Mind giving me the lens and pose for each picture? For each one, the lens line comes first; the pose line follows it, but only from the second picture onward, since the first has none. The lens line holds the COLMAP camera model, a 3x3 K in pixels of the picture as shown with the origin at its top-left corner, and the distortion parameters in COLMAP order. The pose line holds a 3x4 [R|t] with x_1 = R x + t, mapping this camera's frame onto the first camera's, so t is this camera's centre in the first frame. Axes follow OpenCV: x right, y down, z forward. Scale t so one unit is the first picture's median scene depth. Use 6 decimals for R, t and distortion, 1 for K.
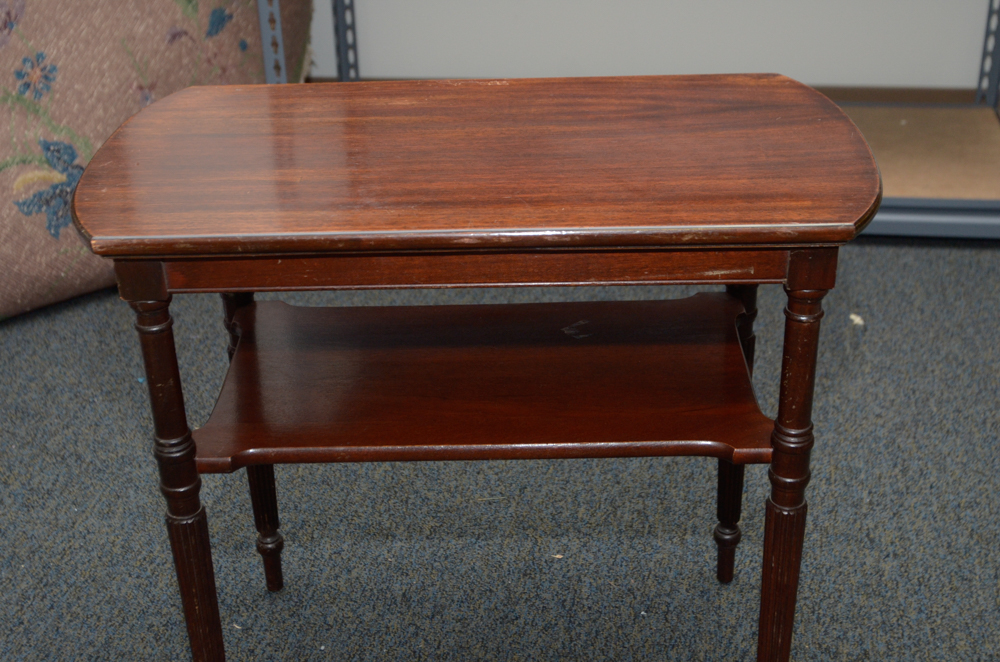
lens RADIAL K [[1442.6, 0, 500.0], [0, 1442.6, 331.0], [0, 0, 1]] dist [-0.005585, 0.091725]
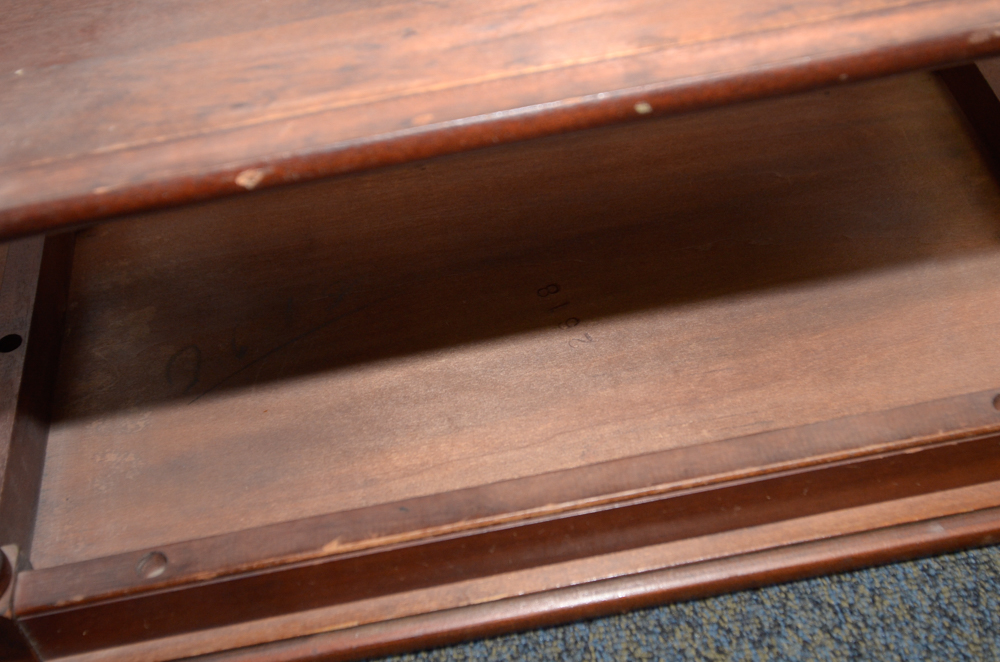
lens RADIAL K [[1442.6, 0, 500.0], [0, 1442.6, 331.0], [0, 0, 1]] dist [-0.005585, 0.091725]
pose [[0.966791, -0.237642, 0.094032, -0.037336], [0.203234, 0.937967, 0.280917, -0.038582], [-0.154957, -0.252478, 0.955114, 0.678228]]
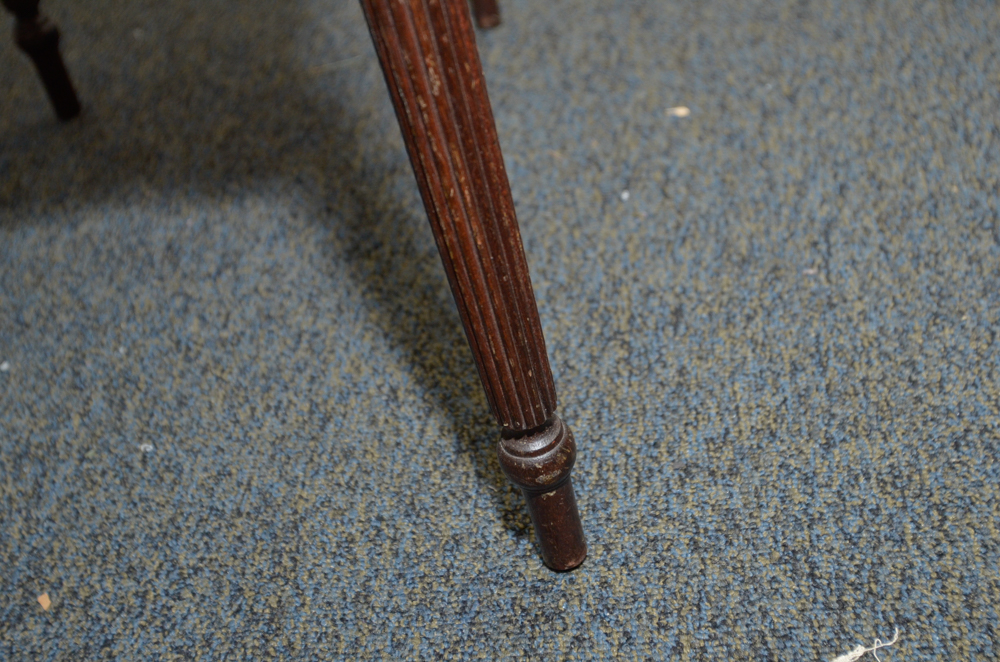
lens RADIAL K [[1442.6, 0, 500.0], [0, 1442.6, 331.0], [0, 0, 1]] dist [-0.005585, 0.091725]
pose [[0.982948, -0.176188, -0.052650, 0.068886], [0.182695, 0.968235, 0.170714, 0.134165], [0.020900, -0.177422, 0.983913, 0.443971]]
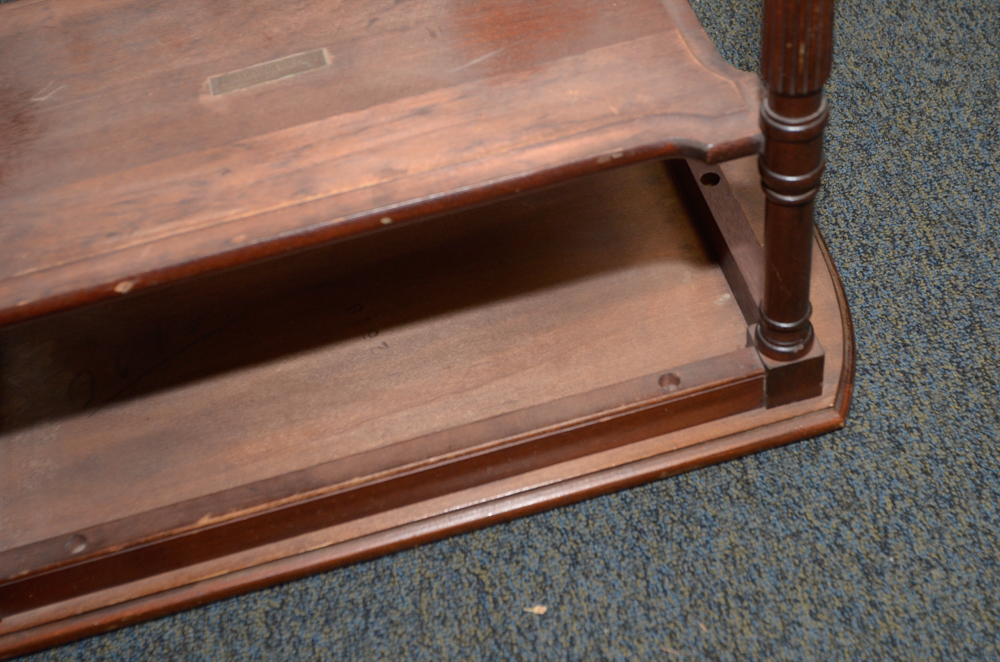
lens RADIAL K [[1442.6, 0, 500.0], [0, 1442.6, 331.0], [0, 0, 1]] dist [-0.005585, 0.091725]
pose [[0.935828, -0.316521, 0.155049, -0.018078], [0.244845, 0.900254, 0.359990, -0.109190], [-0.253528, -0.298926, 0.919982, 0.547793]]
